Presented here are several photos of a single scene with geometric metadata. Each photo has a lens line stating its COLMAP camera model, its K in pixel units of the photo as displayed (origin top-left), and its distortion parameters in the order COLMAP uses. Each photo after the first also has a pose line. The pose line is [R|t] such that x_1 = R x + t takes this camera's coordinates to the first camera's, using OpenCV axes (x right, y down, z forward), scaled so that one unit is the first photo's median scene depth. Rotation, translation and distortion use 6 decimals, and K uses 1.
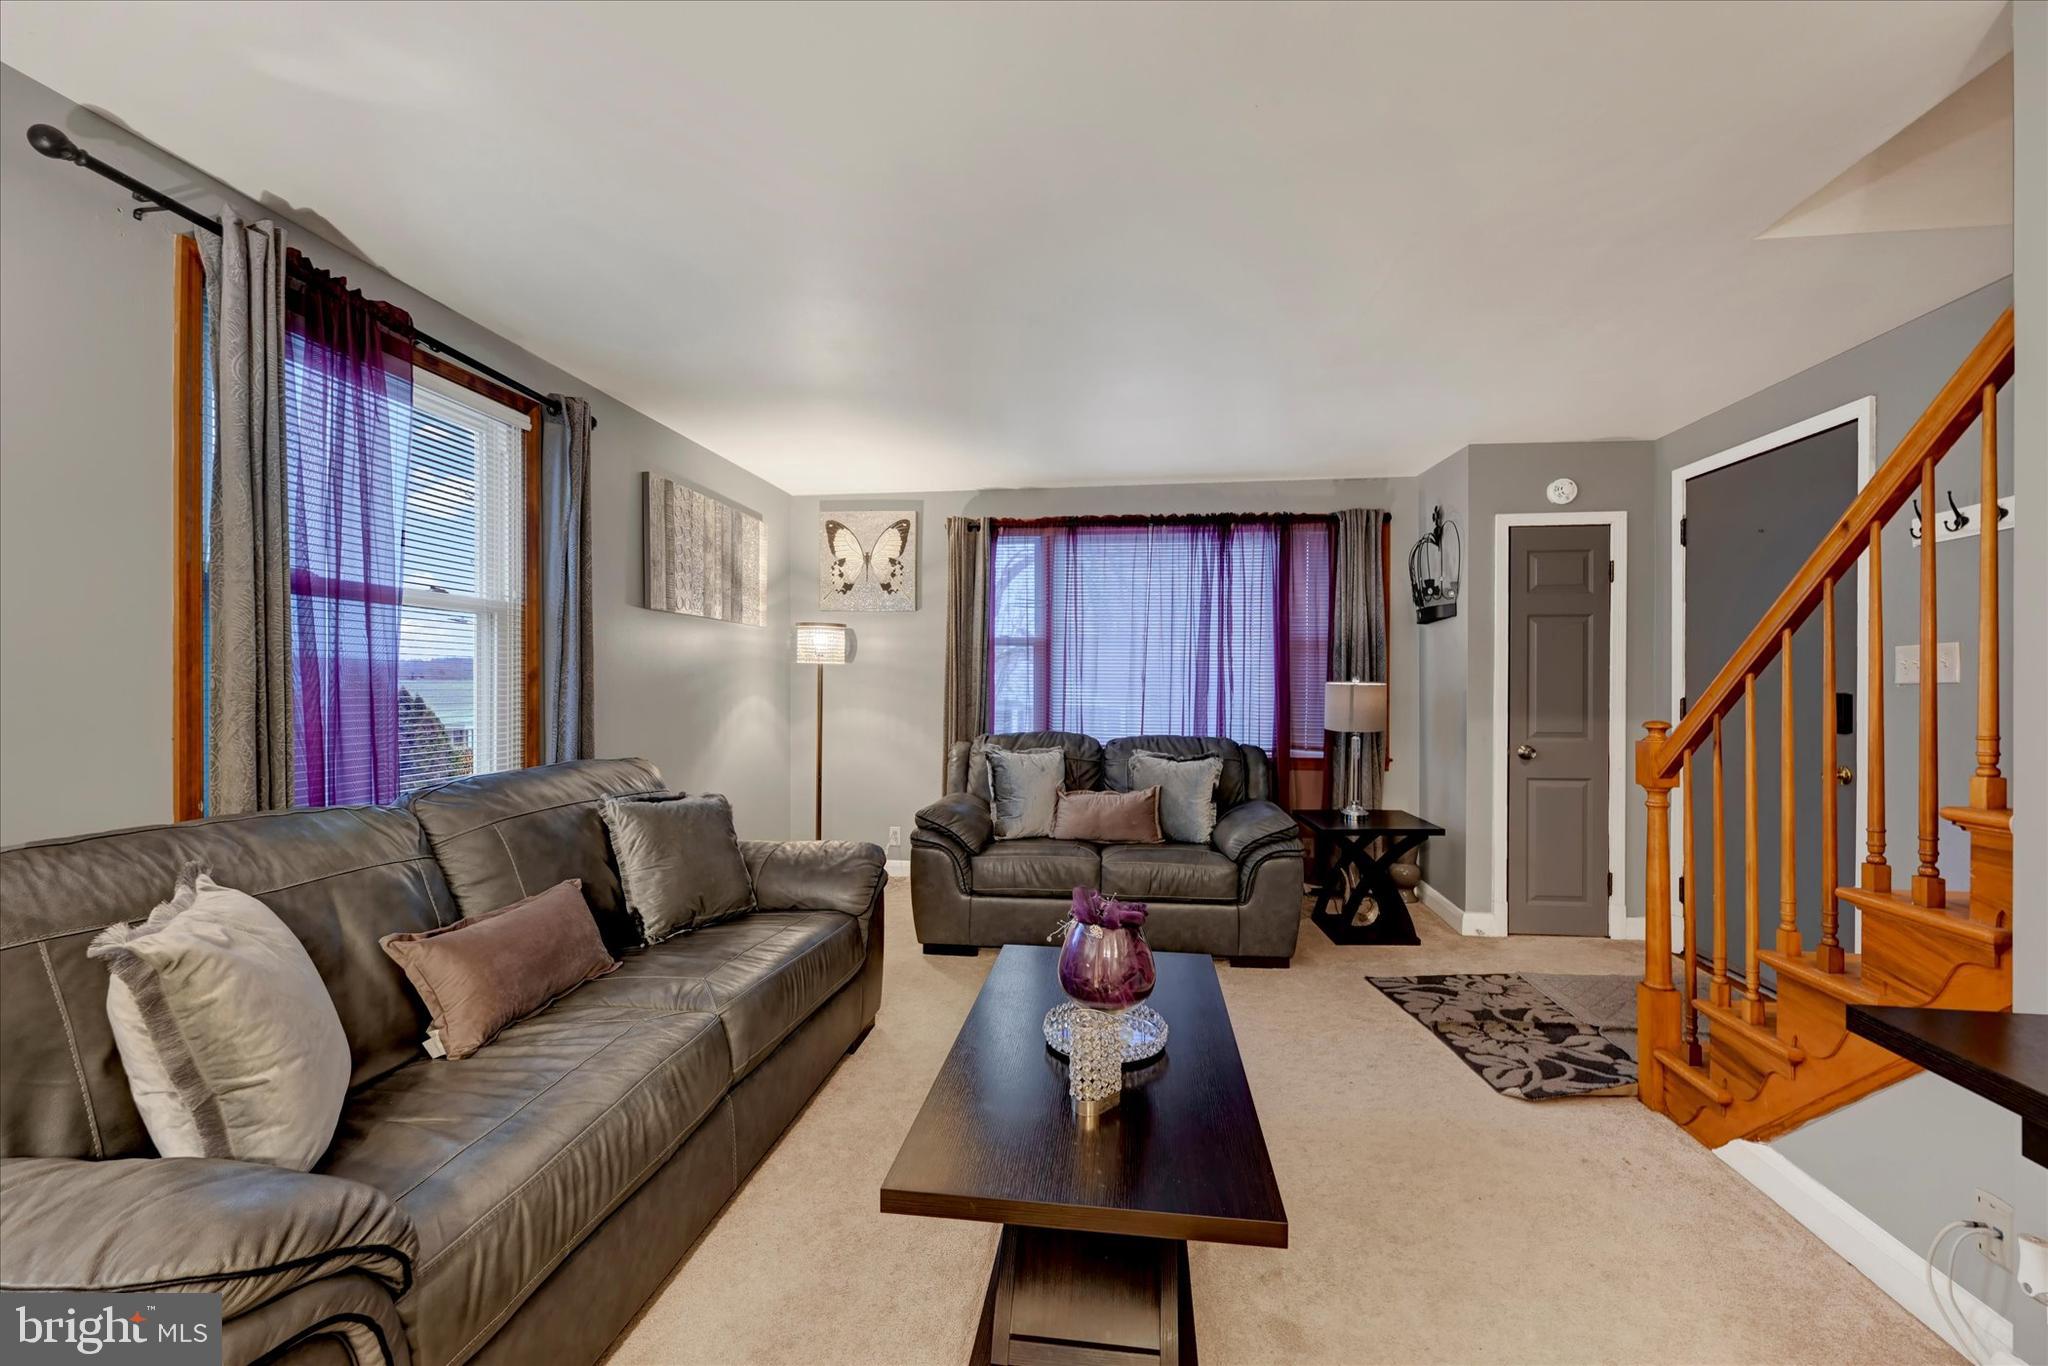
lens RADIAL K [[804.7, 0, 1048.3], [0, 804.7, 679.3], [0, 0, 1]] dist [-0.004078, 0.000633]
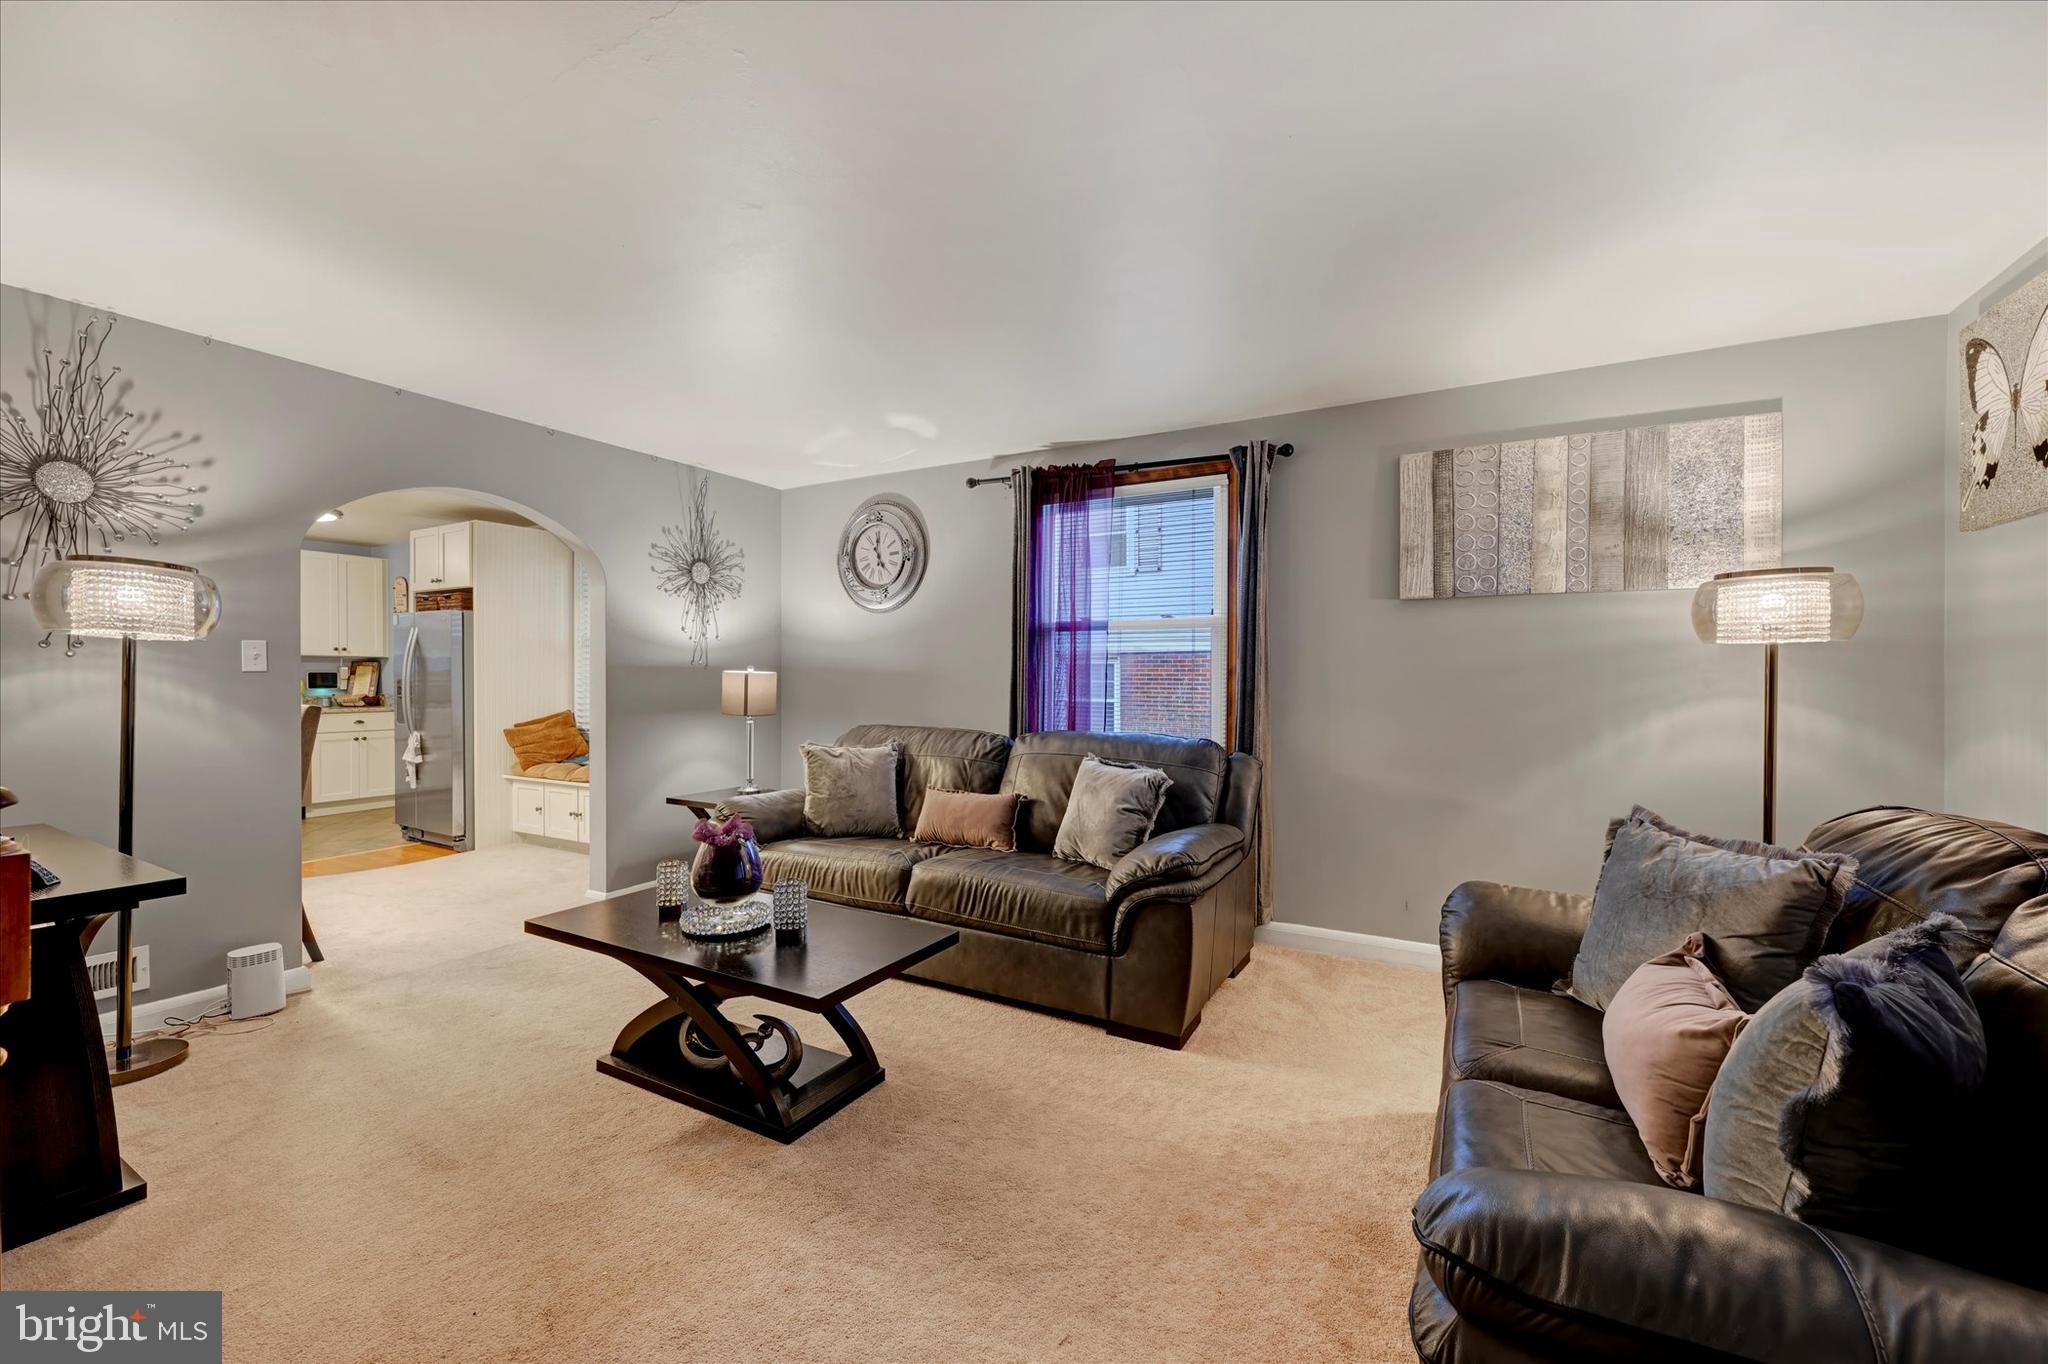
lens RADIAL K [[804.7, 0, 962.1], [0, 804.7, 674.6], [0, 0, 1]] dist [-0.004078, 0.000633]
pose [[-0.407742, -0.003571, -0.913090, 0.566561], [-0.000282, 0.999993, -0.003784, 0.007366], [0.913097, -0.001285, -0.407740, 0.871860]]
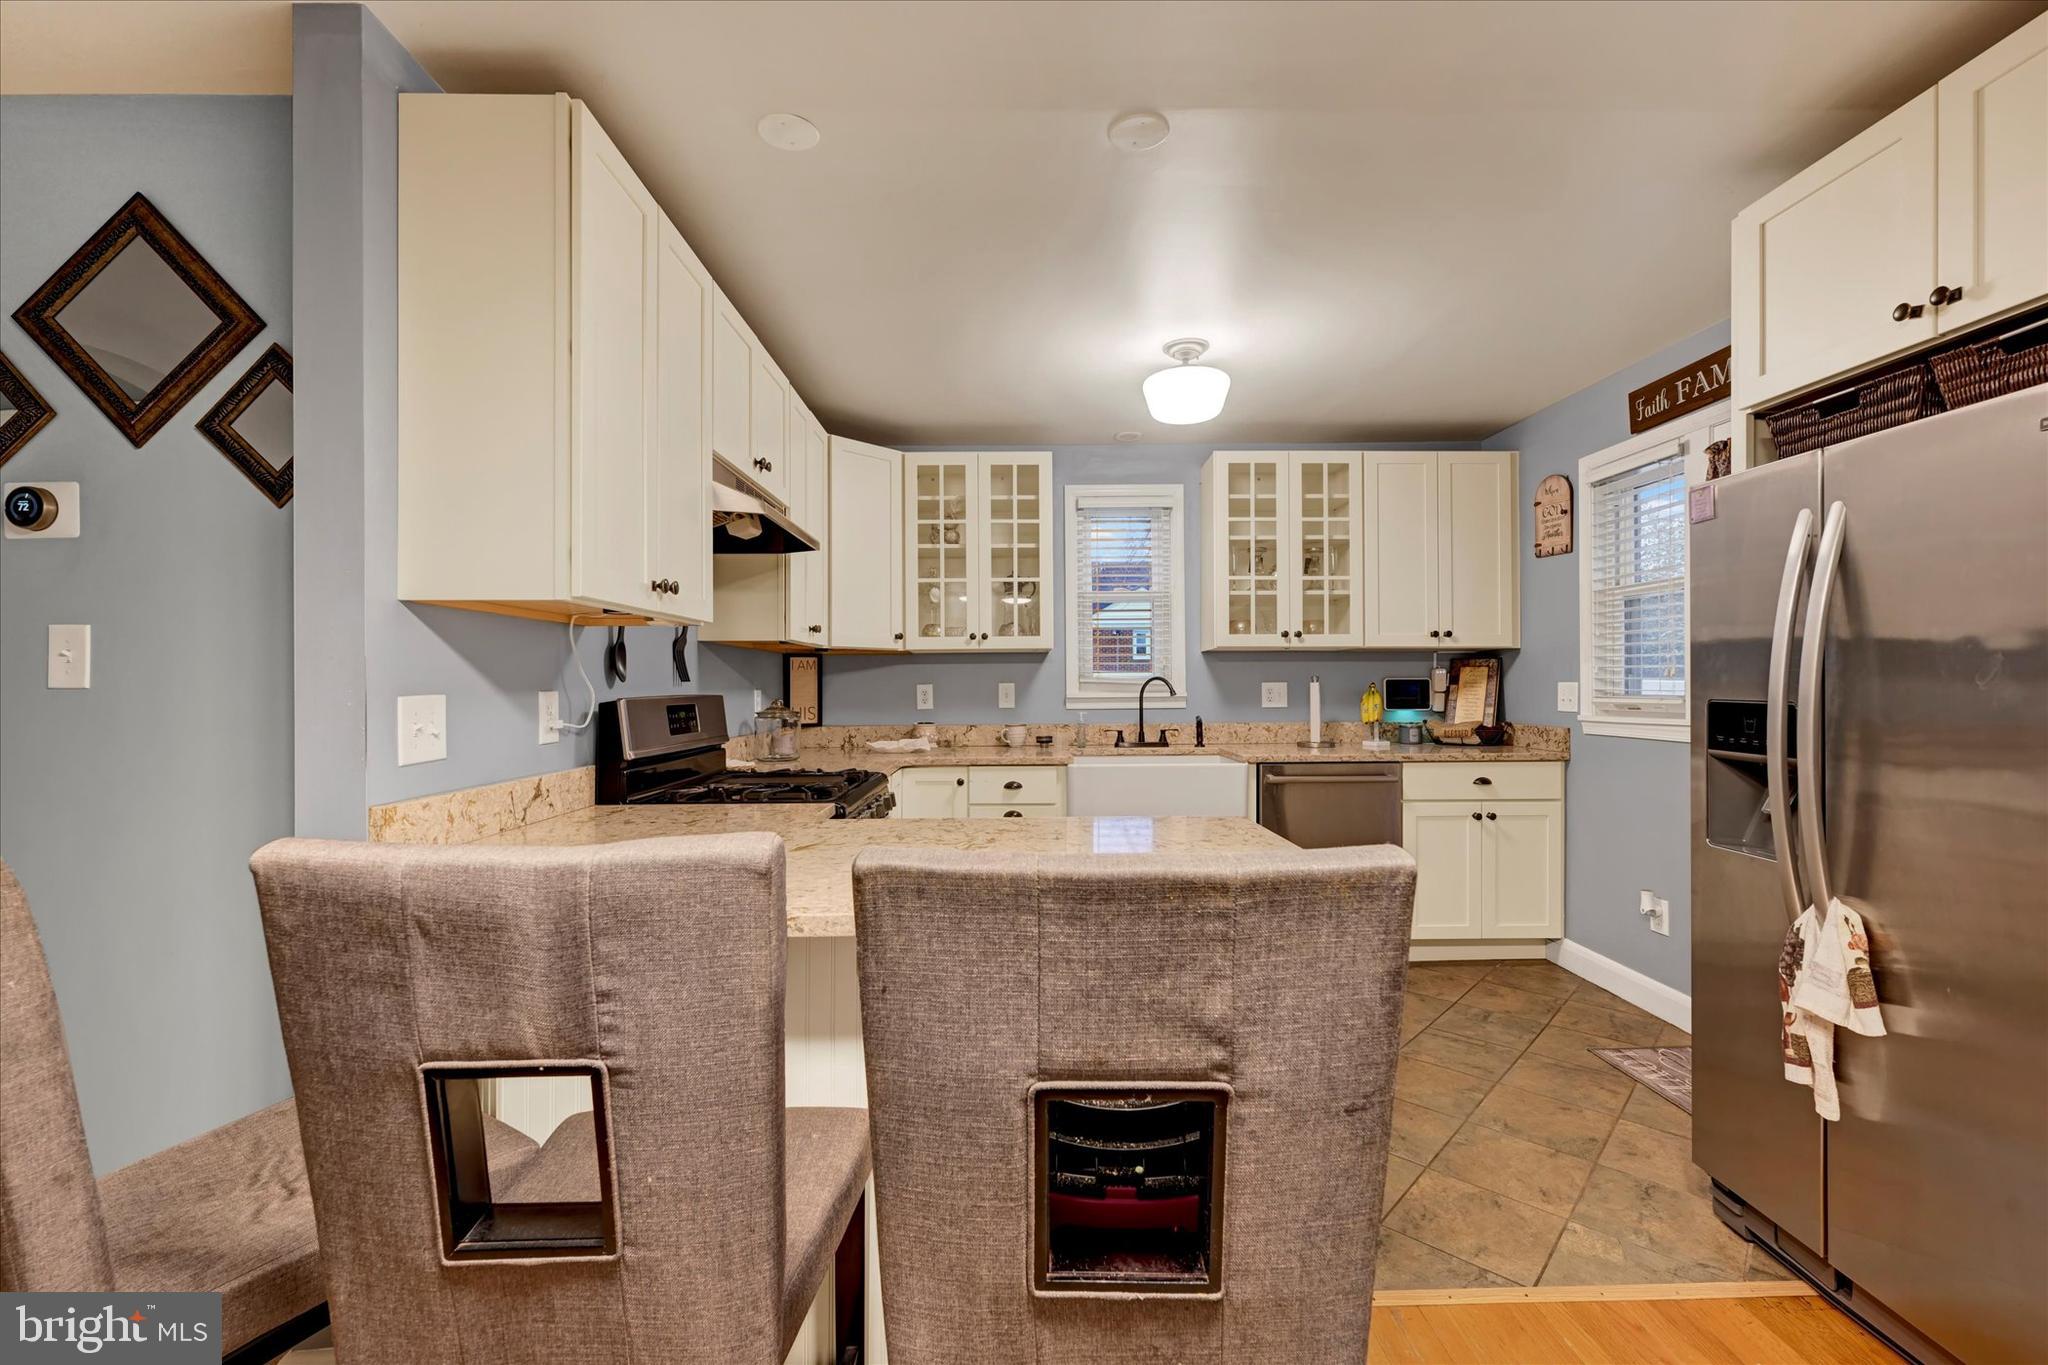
lens RADIAL K [[804.7, 0, 1009.3], [0, 804.7, 676.9], [0, 0, 1]] dist [-0.004078, 0.000633]
pose [[-0.994614, -0.001020, -0.103643, 0.036436], [-0.000142, 0.999964, -0.008484, 0.000227], [0.103648, -0.008423, -0.994578, -0.375275]]
